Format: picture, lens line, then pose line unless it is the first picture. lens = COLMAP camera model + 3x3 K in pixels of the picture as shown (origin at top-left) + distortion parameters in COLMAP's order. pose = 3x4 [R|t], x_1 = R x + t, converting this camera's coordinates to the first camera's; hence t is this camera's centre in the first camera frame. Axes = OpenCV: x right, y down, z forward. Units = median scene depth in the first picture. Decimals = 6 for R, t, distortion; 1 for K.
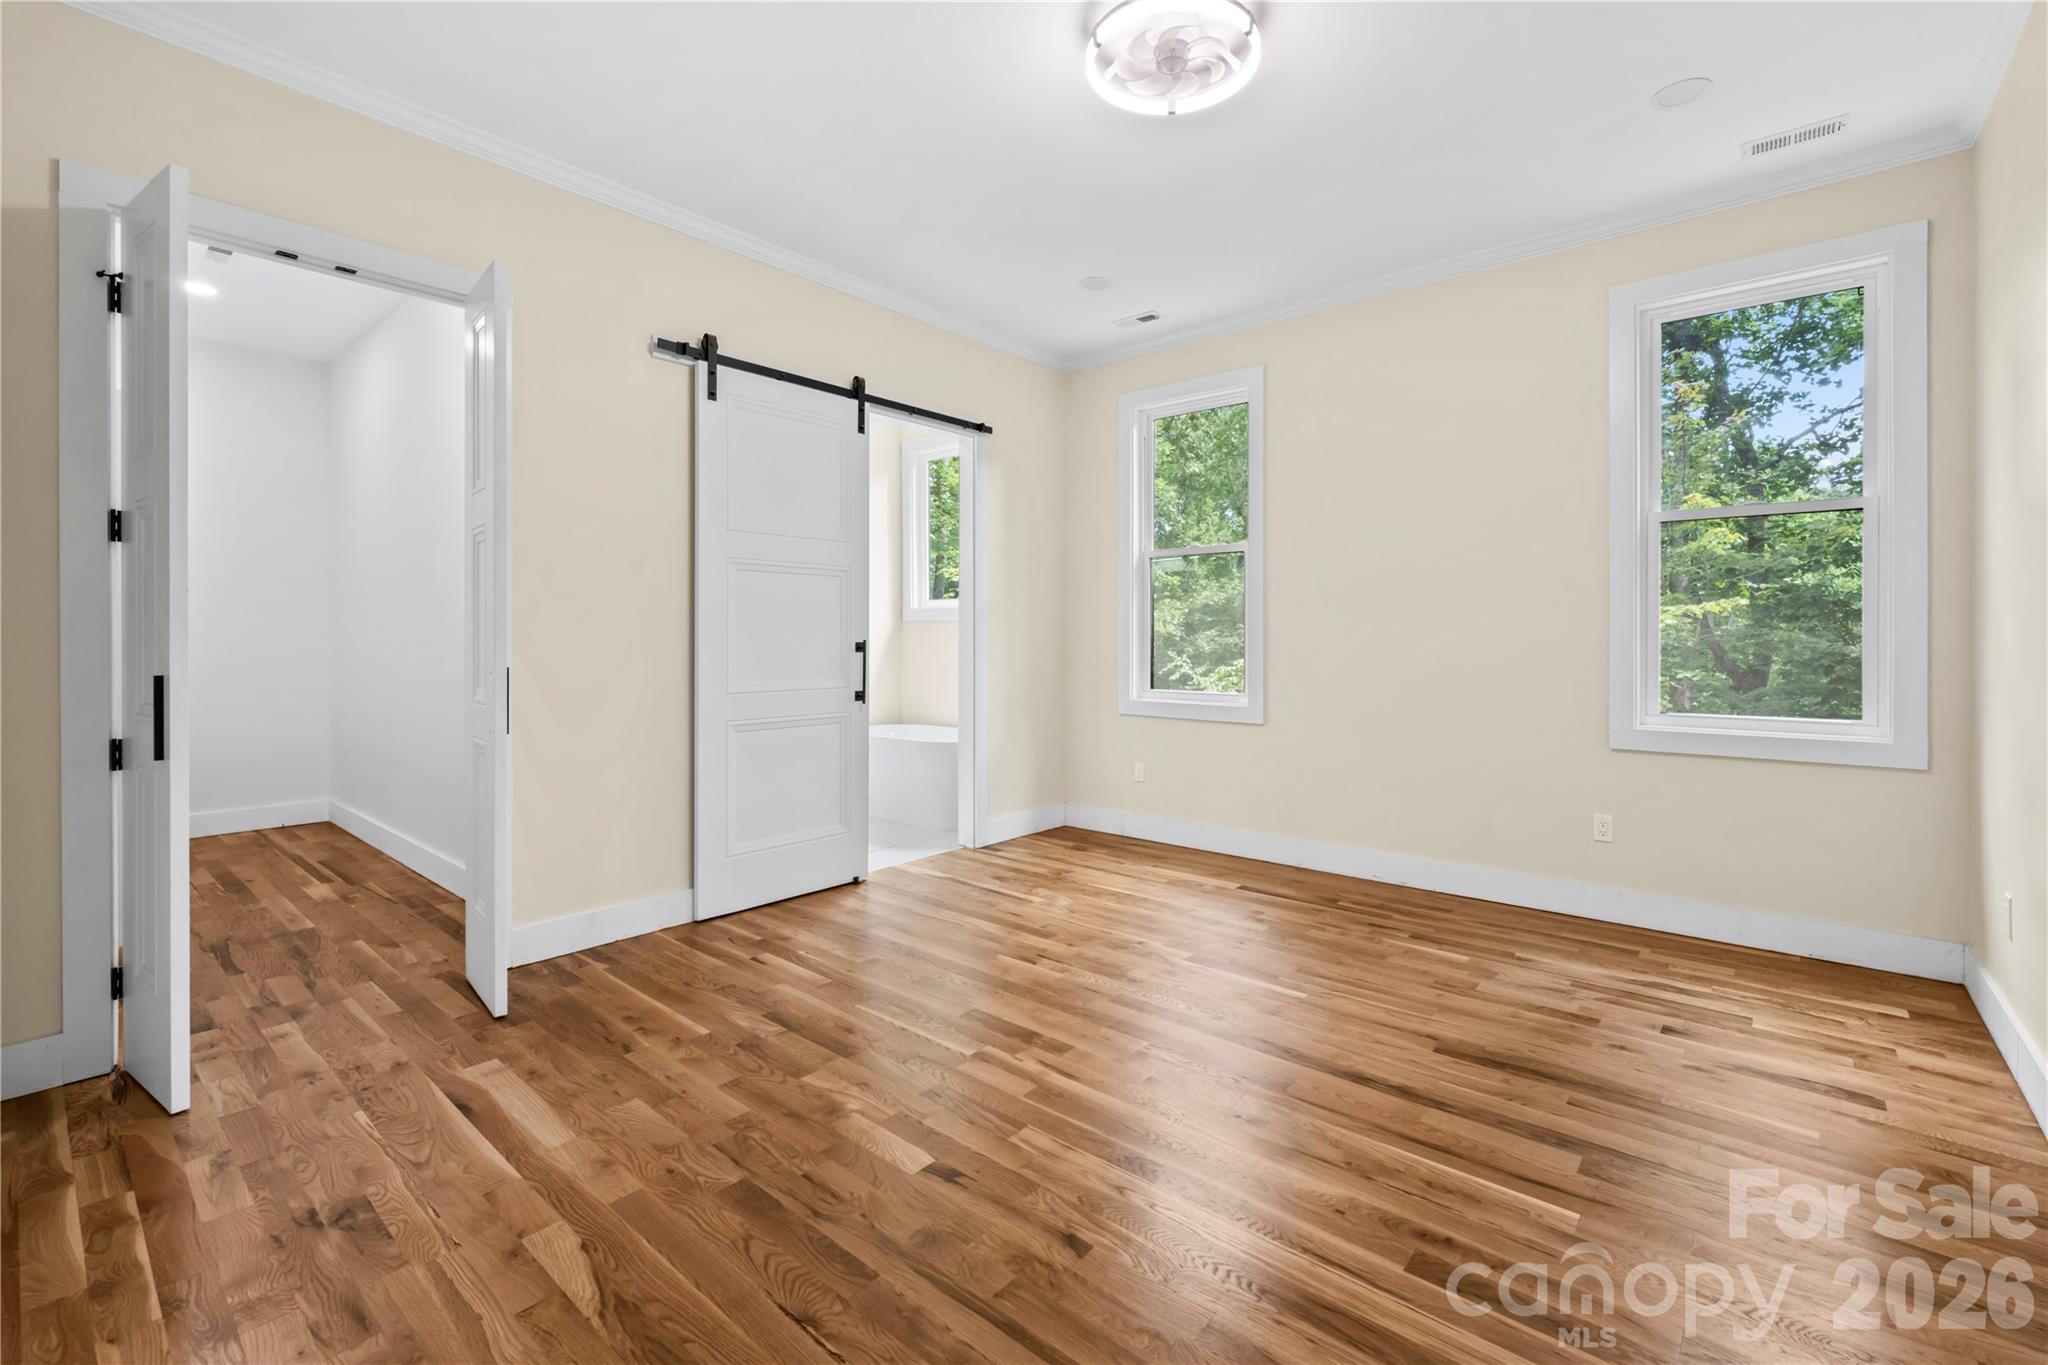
lens RADIAL K [[860.9, 0, 1026.2], [0, 860.9, 638.6], [0, 0, 1]] dist [-0.000144, -0.000173]
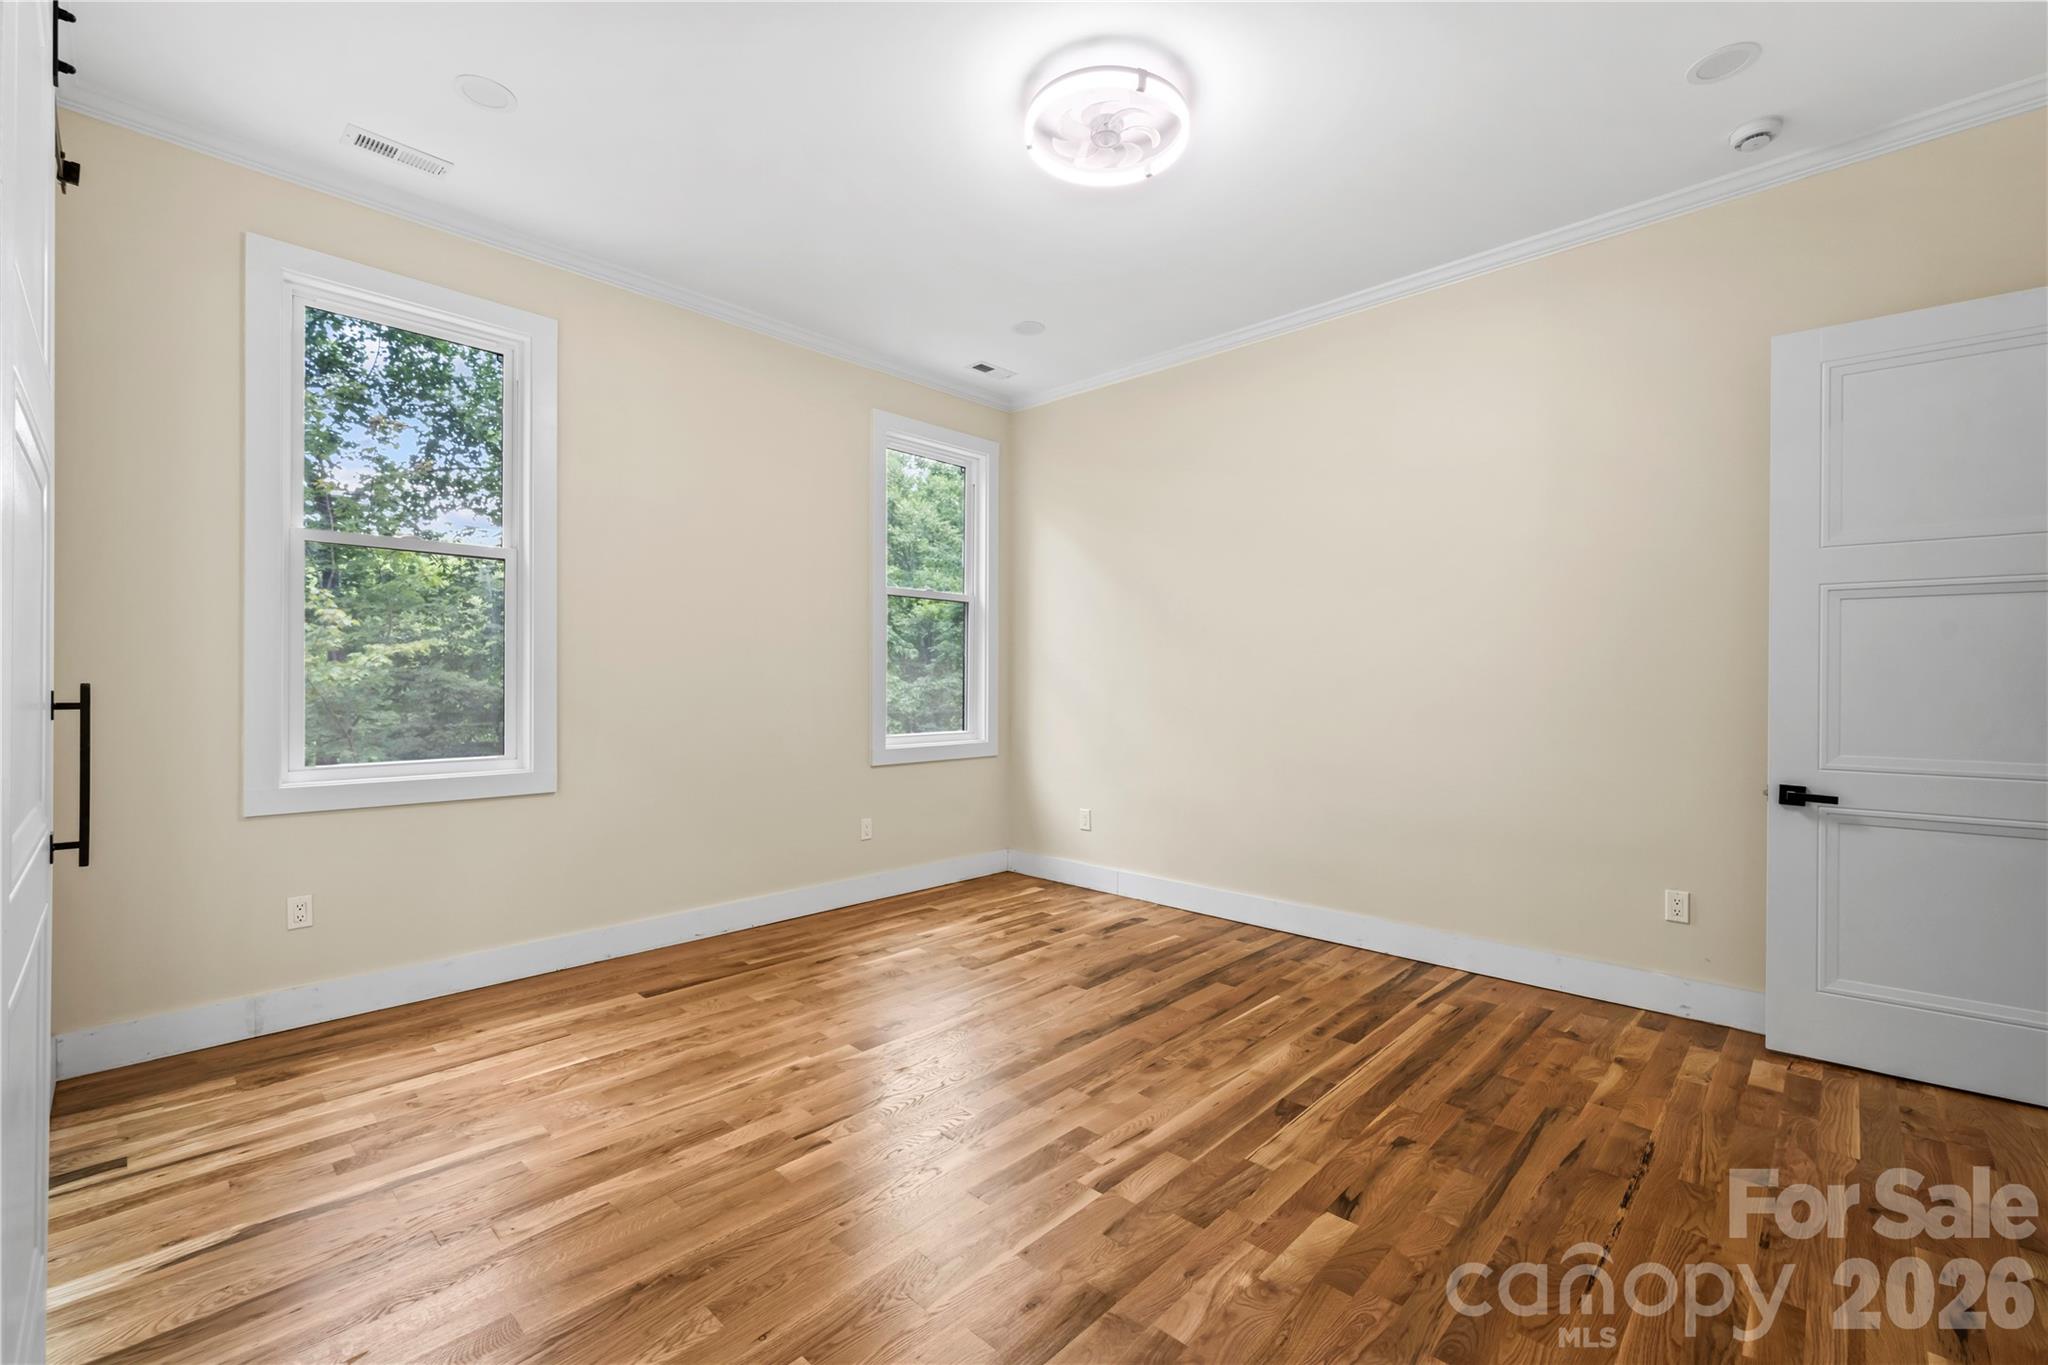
lens RADIAL K [[865.6, 0, 1026.6], [0, 865.6, 680.1], [0, 0, 1]] dist [0.001933, 0.000088]
pose [[0.054062, 0.000826, 0.998537, -0.888411], [-0.004387, 0.999990, -0.000590, -0.002521], [-0.998528, -0.004349, 0.054065, 1.027466]]
